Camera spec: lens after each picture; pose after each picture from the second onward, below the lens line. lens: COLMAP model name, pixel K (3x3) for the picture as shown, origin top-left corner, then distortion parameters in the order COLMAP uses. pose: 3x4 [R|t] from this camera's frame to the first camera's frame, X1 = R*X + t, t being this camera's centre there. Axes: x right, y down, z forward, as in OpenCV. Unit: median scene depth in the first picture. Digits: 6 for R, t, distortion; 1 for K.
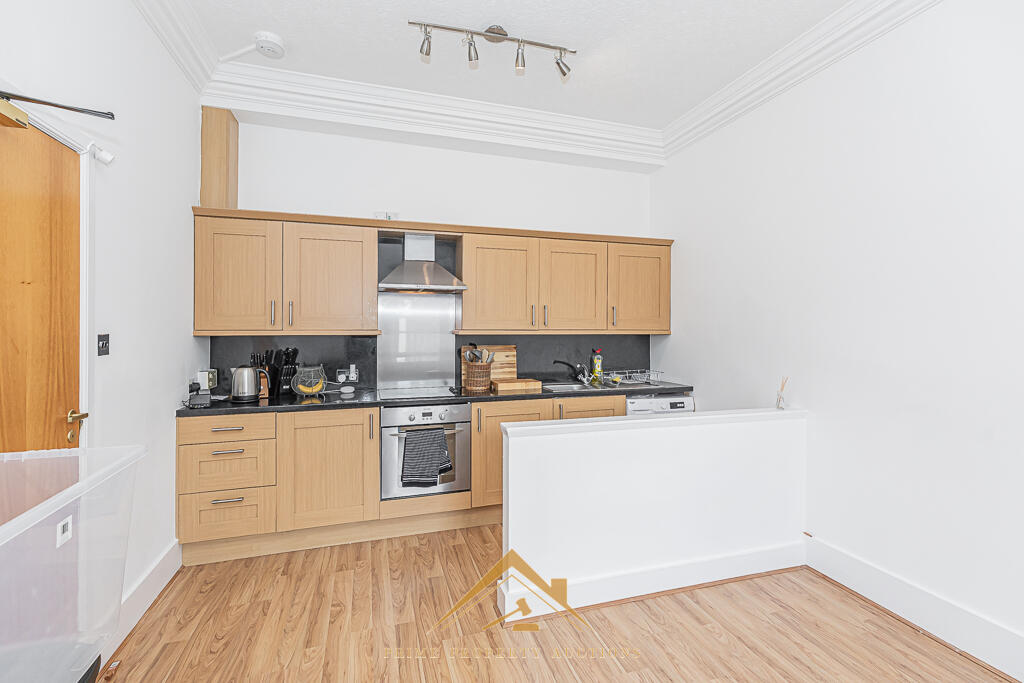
lens RADIAL K [[466.0, 0, 523.1], [0, 466.0, 325.2], [0, 0, 1]] dist [0.013416, -0.001266]
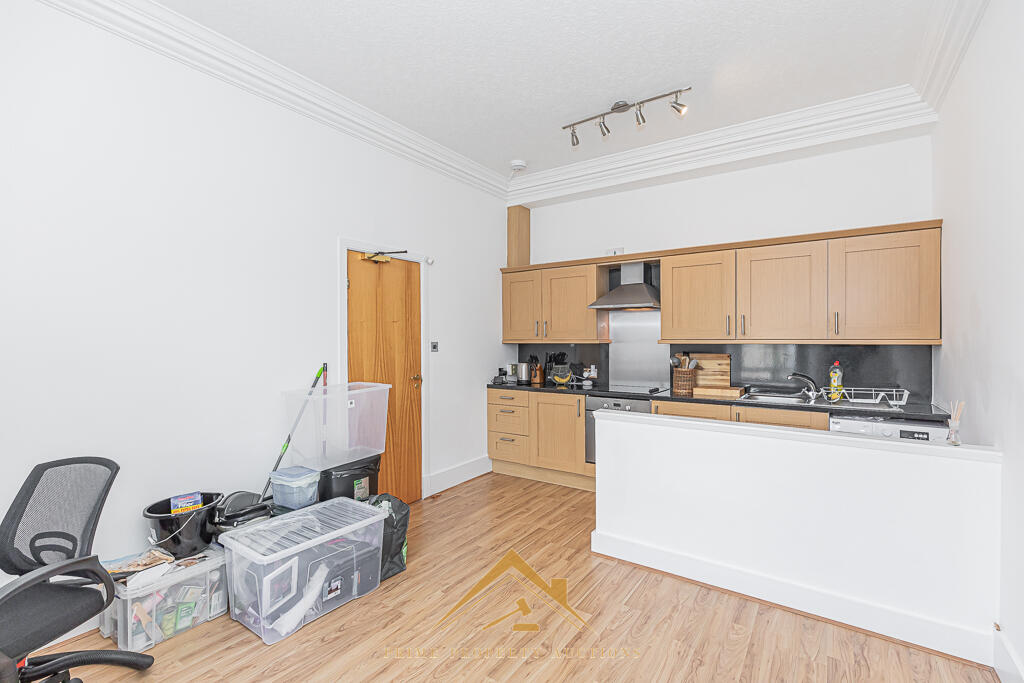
lens RADIAL K [[466.0, 0, 519.0], [0, 466.0, 339.6], [0, 0, 1]] dist [0.013416, -0.001266]
pose [[0.611468, -0.002385, -0.791265, 0.626553], [0.009461, 0.999946, 0.004298, 0.002131], [0.791212, -0.010114, 0.611458, -0.003400]]
